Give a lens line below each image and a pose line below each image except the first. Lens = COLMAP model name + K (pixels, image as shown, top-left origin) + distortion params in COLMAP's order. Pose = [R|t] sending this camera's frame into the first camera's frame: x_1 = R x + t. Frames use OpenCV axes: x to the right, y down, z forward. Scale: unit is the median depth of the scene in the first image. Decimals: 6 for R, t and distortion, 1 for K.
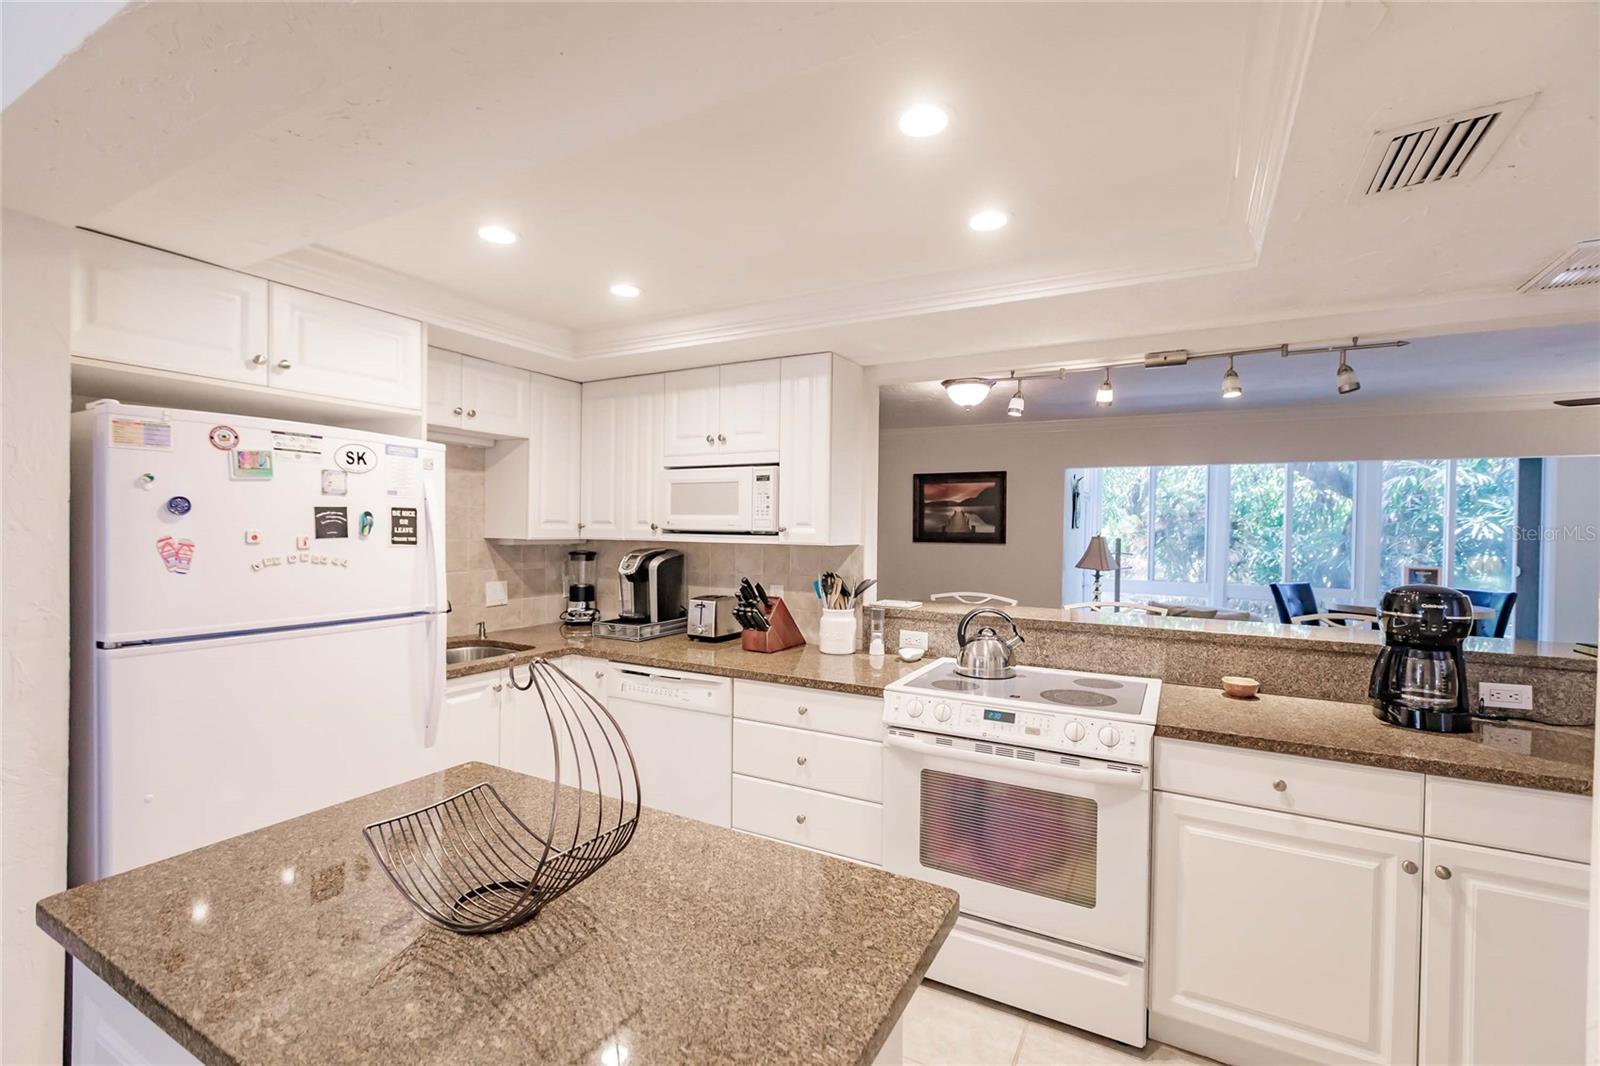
lens RADIAL K [[700.4, 0, 800.0], [0, 700.4, 533.0], [0, 0, 1]] dist [-0.000609, 0.000210]
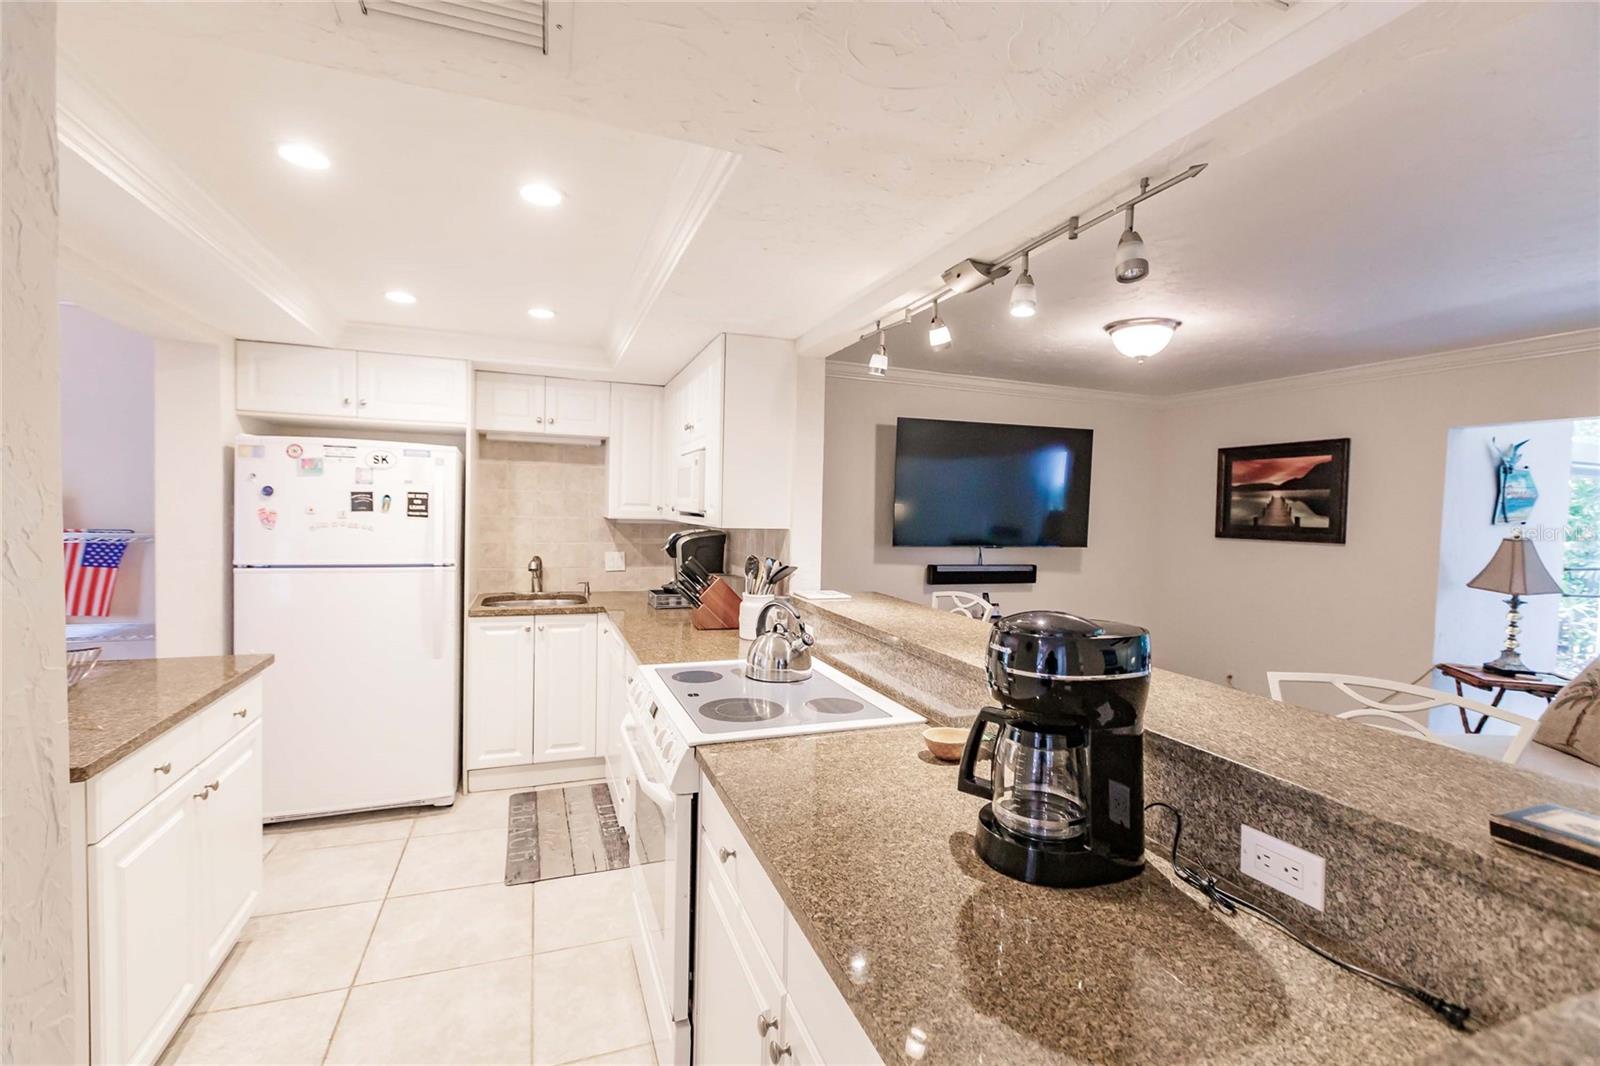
lens RADIAL K [[700.4, 0, 800.0], [0, 700.4, 533.0], [0, 0, 1]] dist [-0.000609, 0.000210]
pose [[0.762282, 0.029191, -0.646586, 0.726906], [-0.020156, 0.999569, 0.021365, 0.001427], [0.646931, -0.003254, 0.762542, 0.291157]]
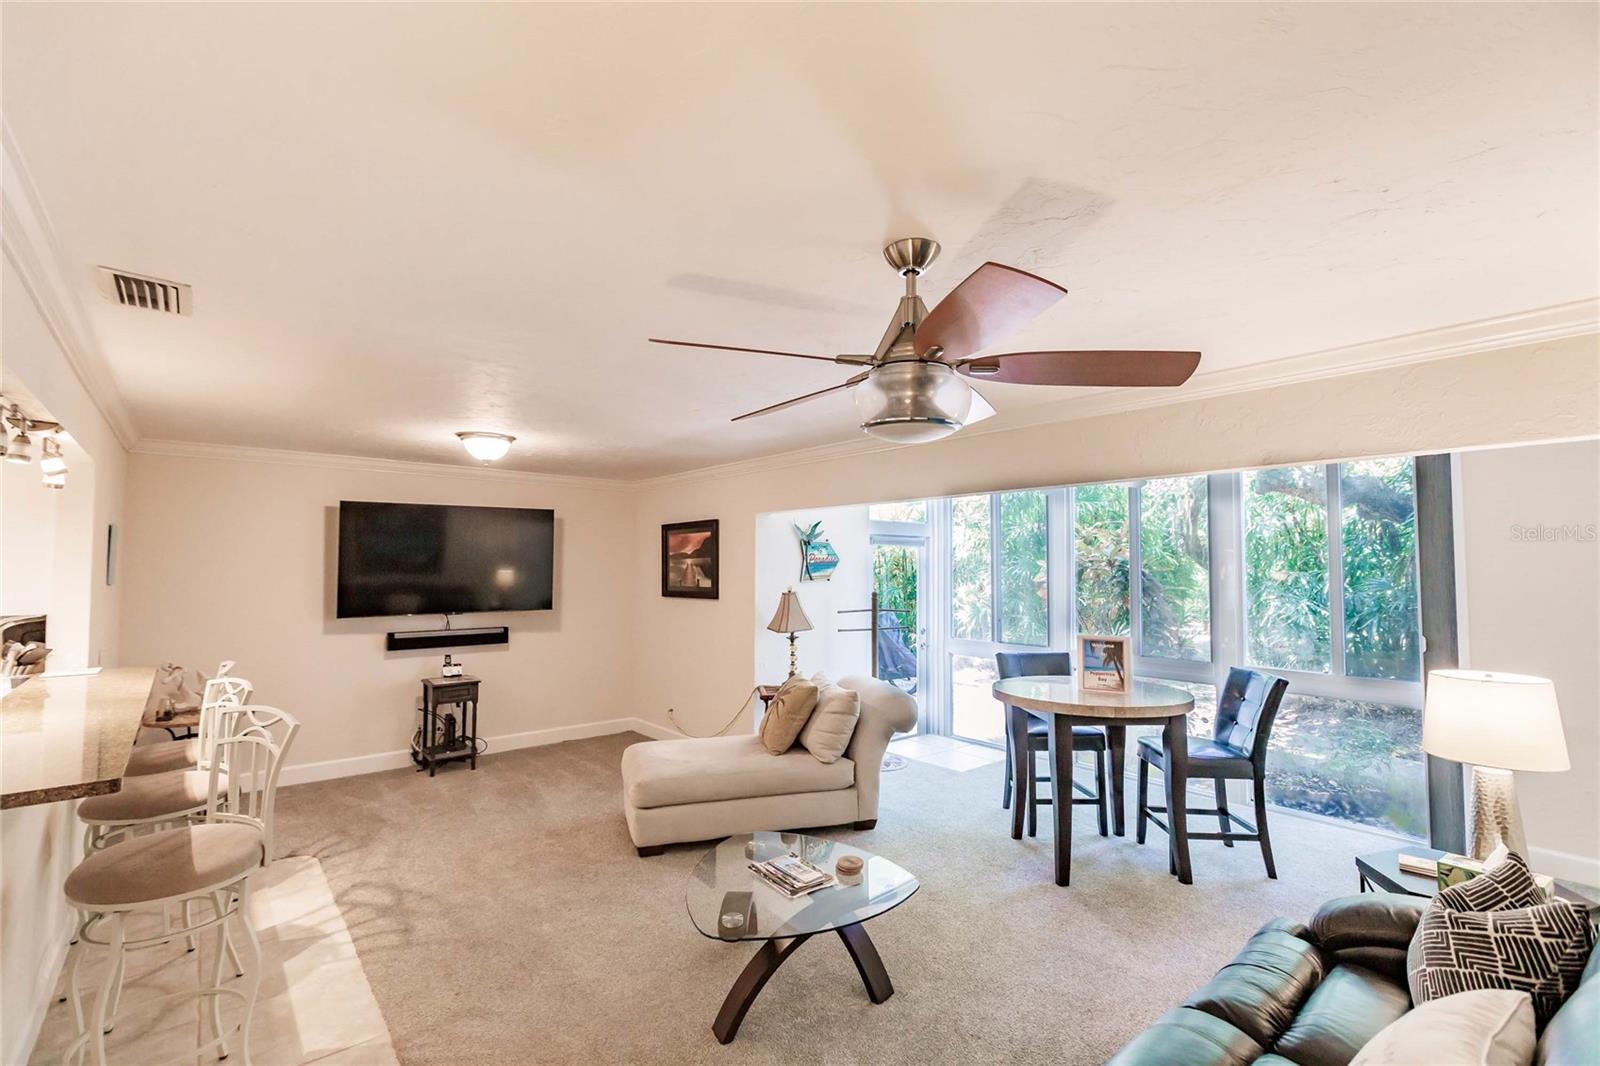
lens RADIAL K [[705.0, 0, 795.2], [0, 705.0, 537.7], [0, 0, 1]] dist [-0.000937, -0.000070]
pose [[0.937662, -0.029265, -0.346314, 1.547537], [0.011103, 0.998462, -0.054312, -0.030402], [0.347371, 0.047081, 0.936545, 0.400318]]
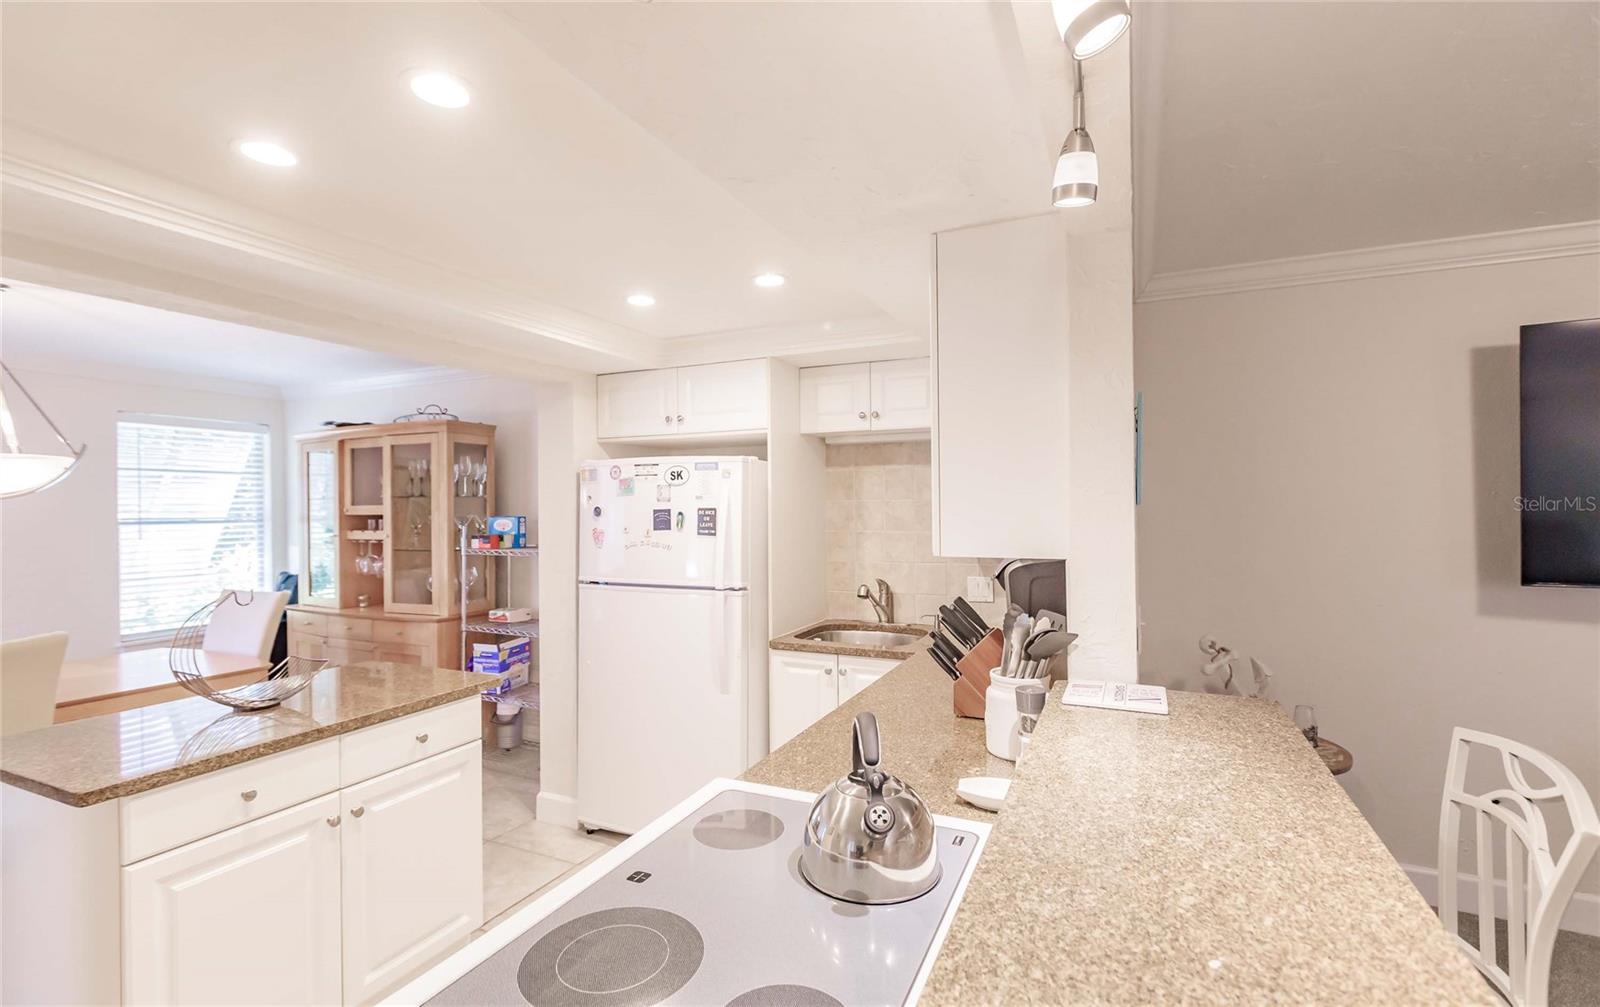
lens RADIAL K [[717.2, 0, 800.0], [0, 717.2, 503.5], [0, 0, 1]] dist [-0.001084, -0.000063]
pose [[0.071525, -0.017315, -0.997289, 0.601395], [-0.000872, 0.999848, -0.017422, -0.015470], [0.997438, 0.002116, 0.071499, 0.788488]]
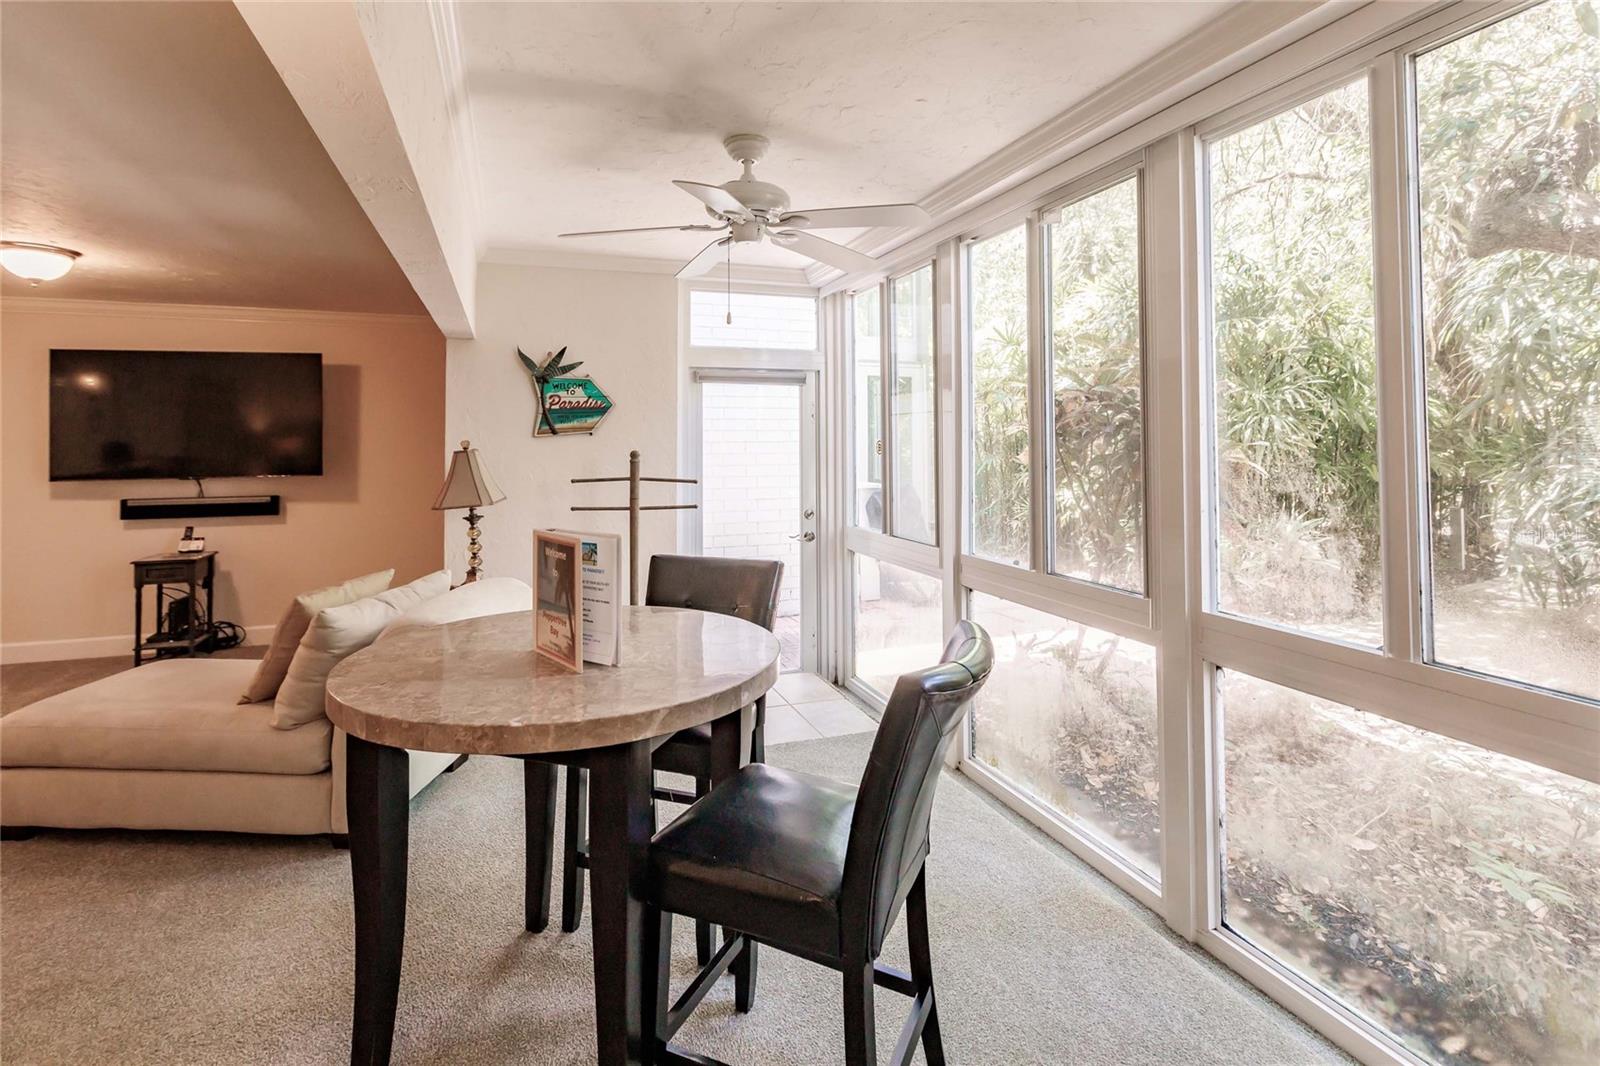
lens RADIAL K [[751.2, 0, 765.7], [0, 751.2, 420.4], [0, 0, 1]] dist [0.001386, 0.000142]
pose [[0.745931, -0.040954, -0.664763, 2.156794], [0.014117, 0.998856, -0.045696, 0.026672], [0.665874, 0.024701, 0.745656, 1.481209]]
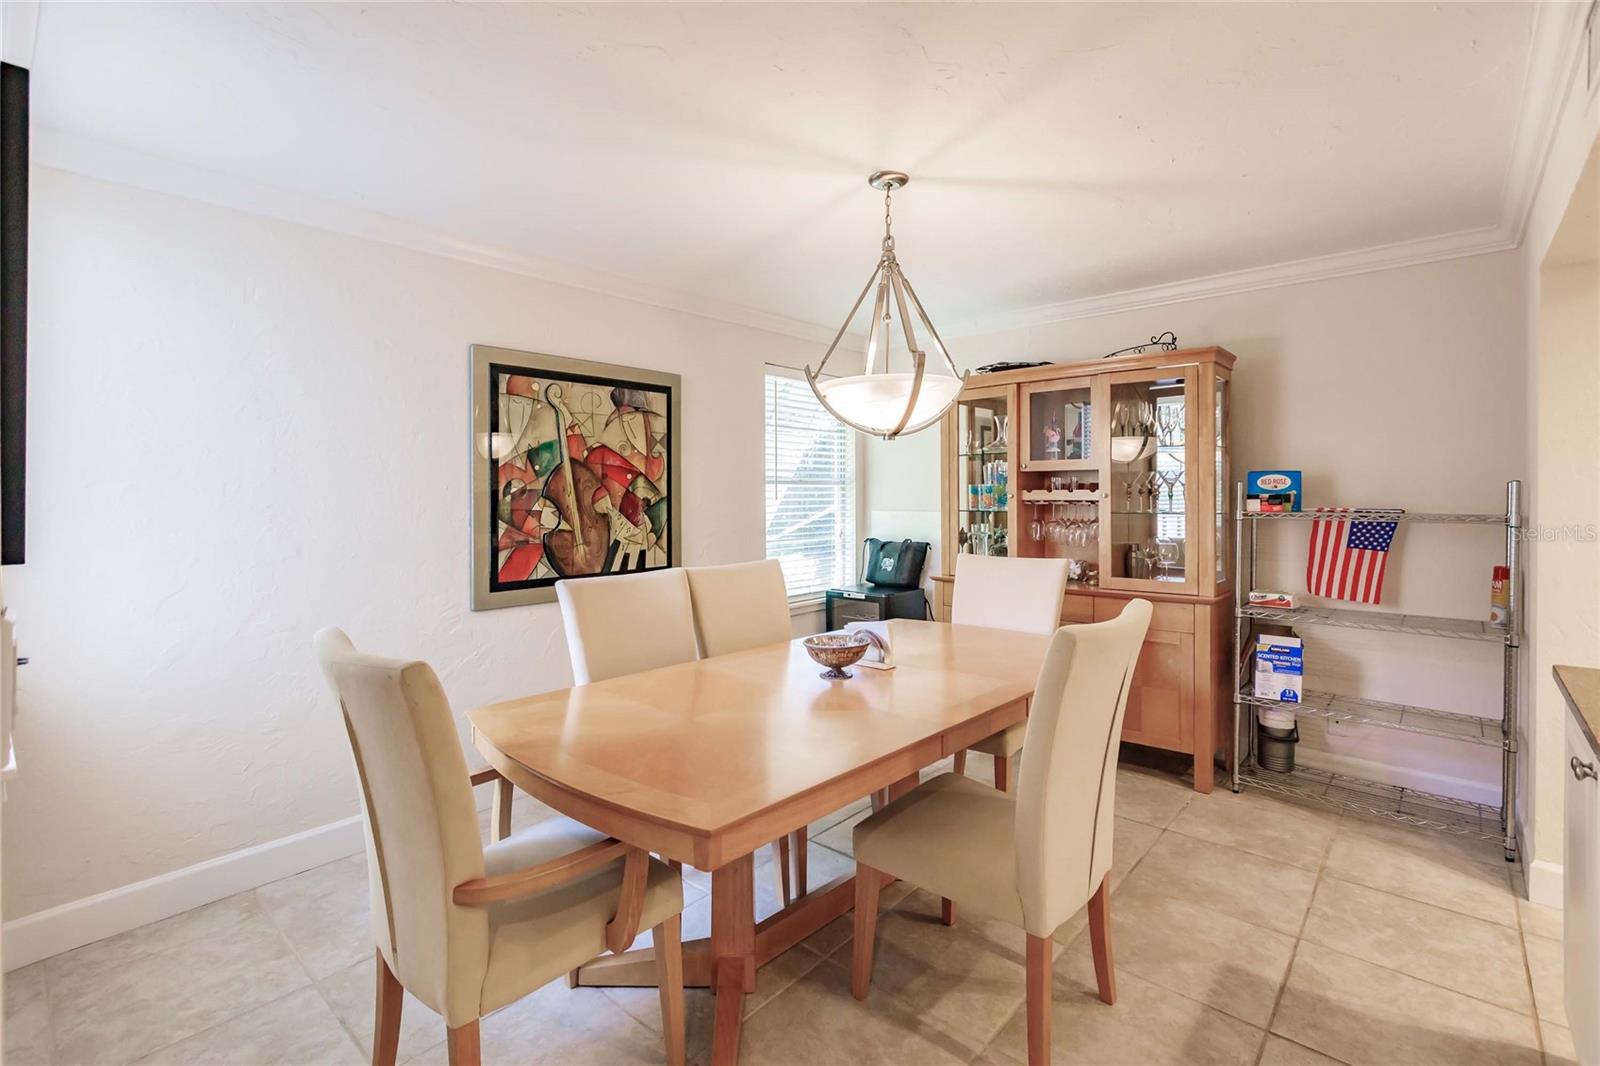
lens RADIAL K [[730.9, 0, 795.7], [0, 730.9, 489.3], [0, 0, 1]] dist [0.001113, -0.000085]
pose [[-0.217455, -0.016756, -0.975927, 0.388934], [-0.010603, 0.999834, -0.014804, 0.038675], [0.976013, 0.007129, -0.217596, -0.173506]]
